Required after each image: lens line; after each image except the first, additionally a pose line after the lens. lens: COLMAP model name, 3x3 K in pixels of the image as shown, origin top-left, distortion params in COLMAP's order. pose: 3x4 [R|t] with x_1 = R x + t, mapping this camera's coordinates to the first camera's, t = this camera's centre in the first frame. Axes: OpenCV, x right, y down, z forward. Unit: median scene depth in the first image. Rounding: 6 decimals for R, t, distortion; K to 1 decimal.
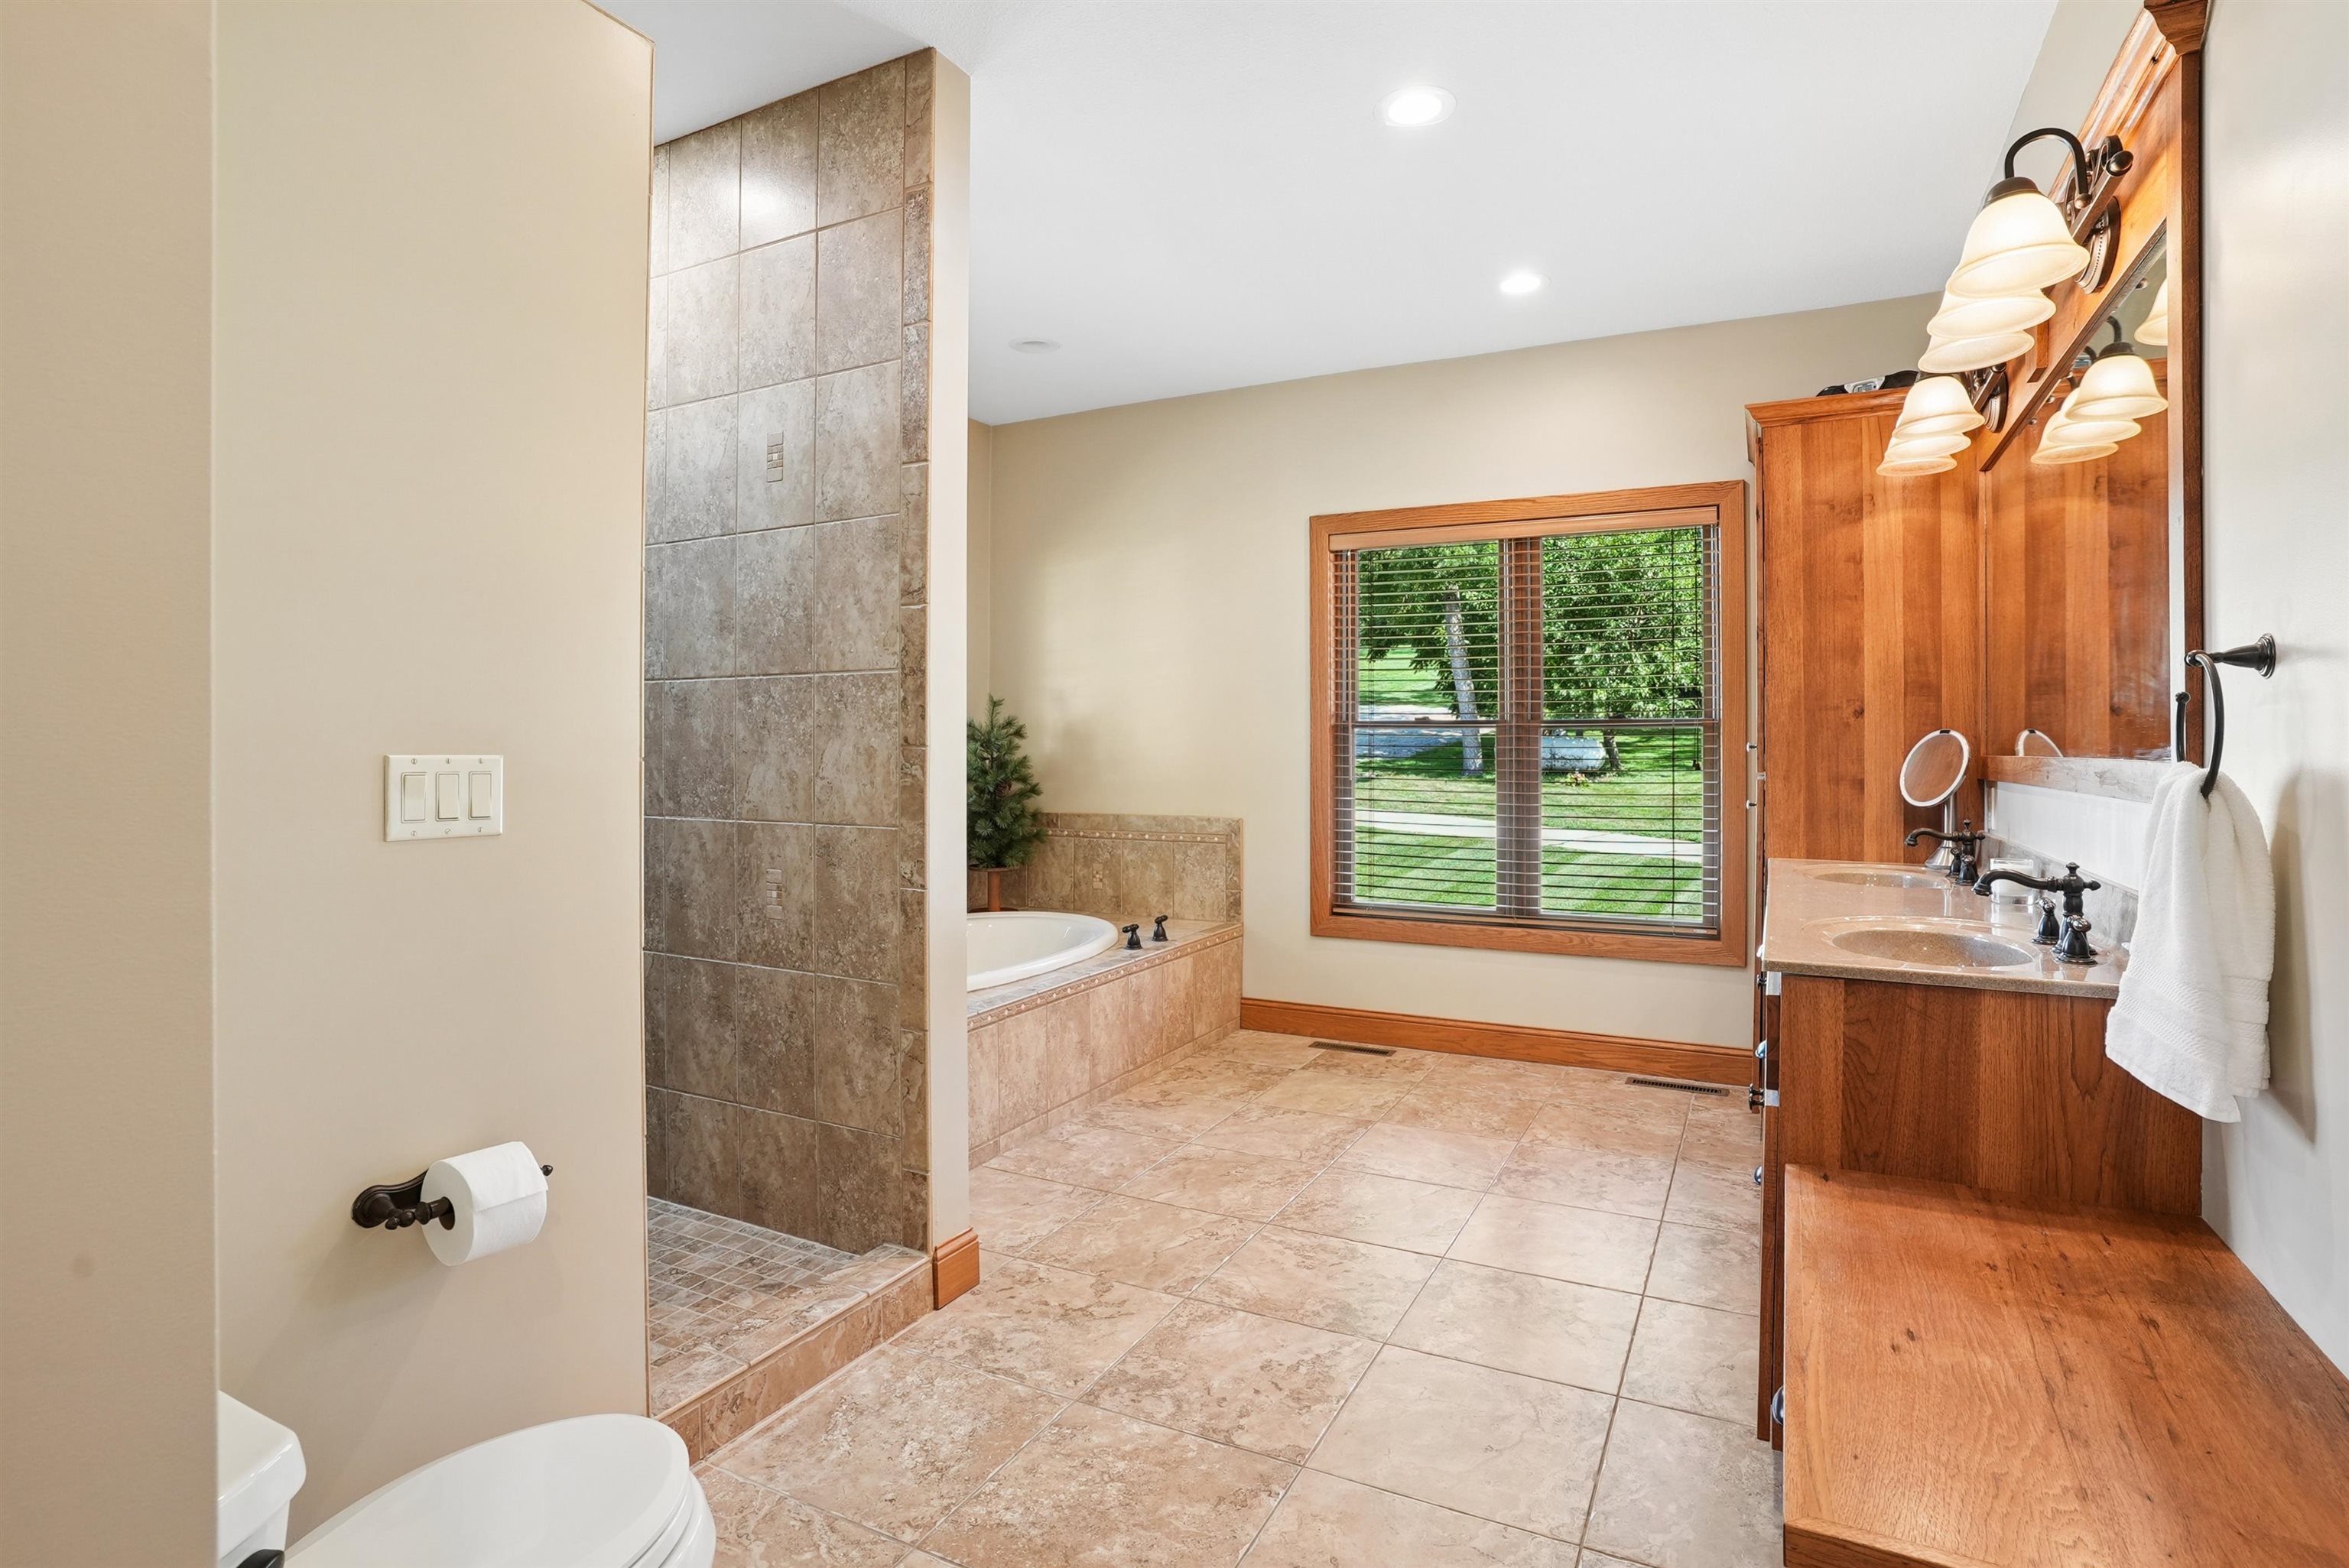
lens RADIAL K [[1157.9, 0, 1182.9], [0, 1157.9, 769.7], [0, 0, 1]] dist [-0.044659, 0.015988]
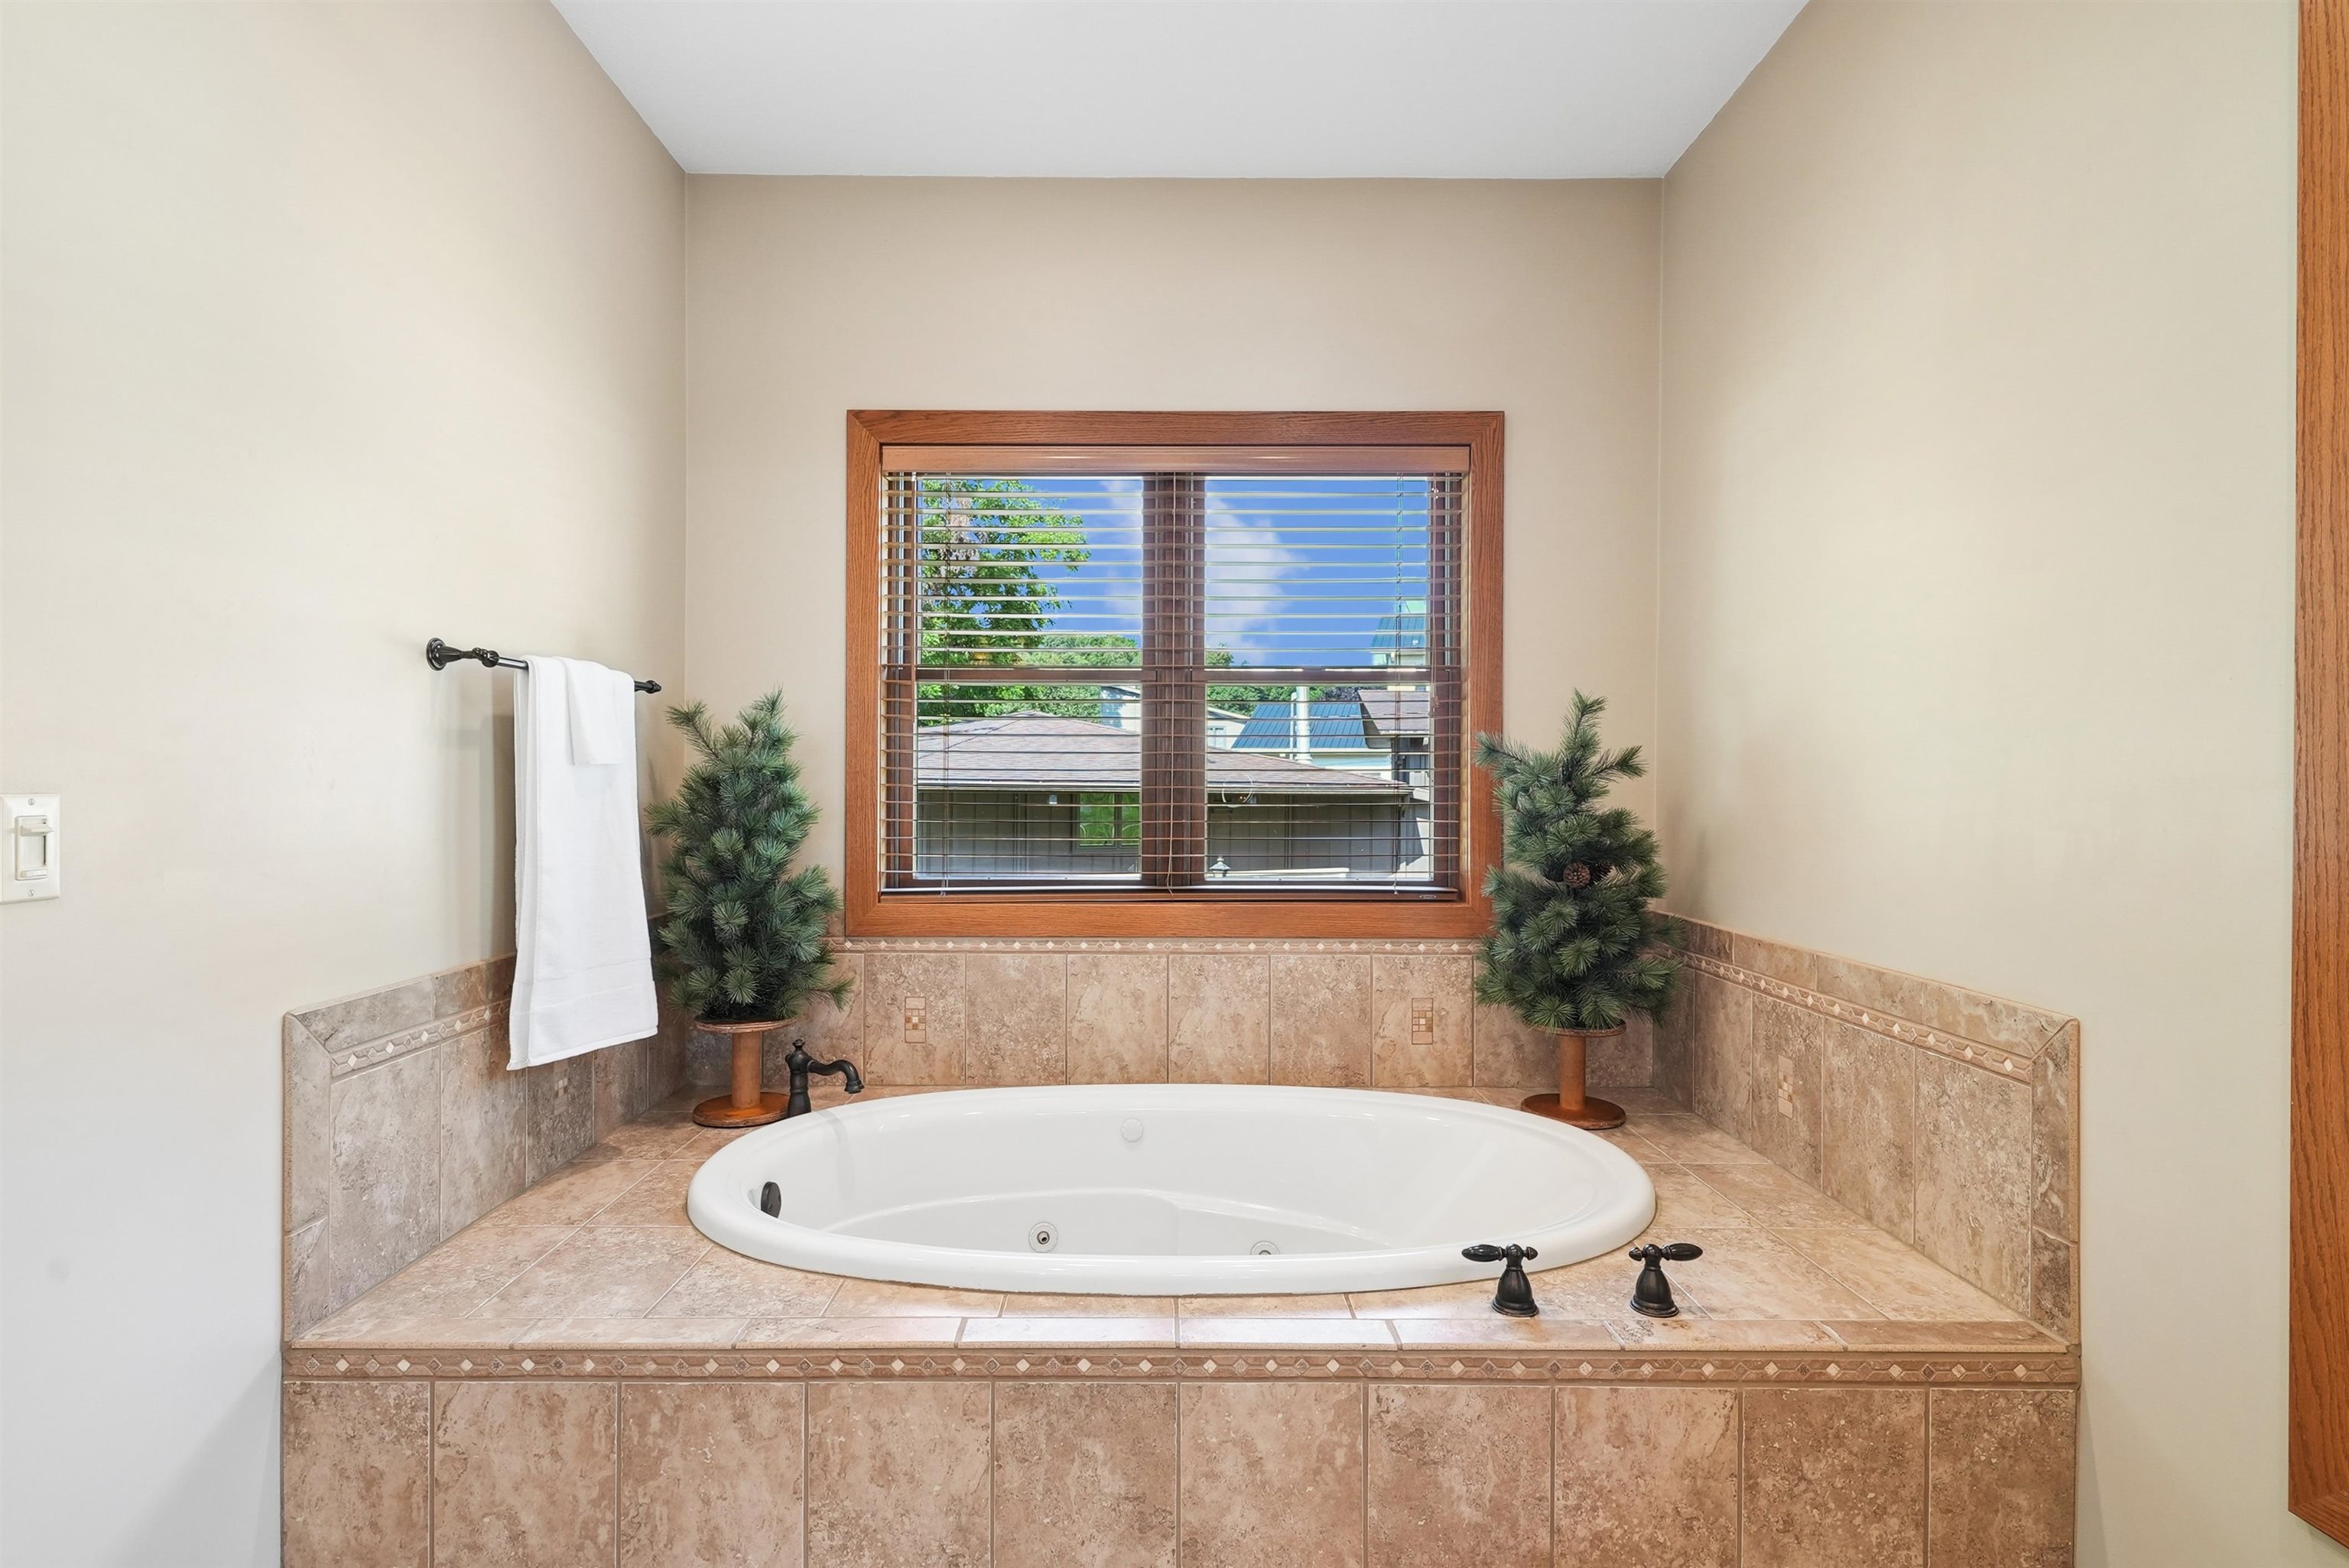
lens RADIAL K [[1157.9, 0, 1165.4], [0, 1157.9, 770.0], [0, 0, 1]] dist [-0.044659, 0.015988]
pose [[0.452327, -0.001954, -0.891850, 0.216492], [-0.022697, 0.999648, -0.013702, -0.018066], [0.891563, 0.026440, 0.452124, 0.616355]]
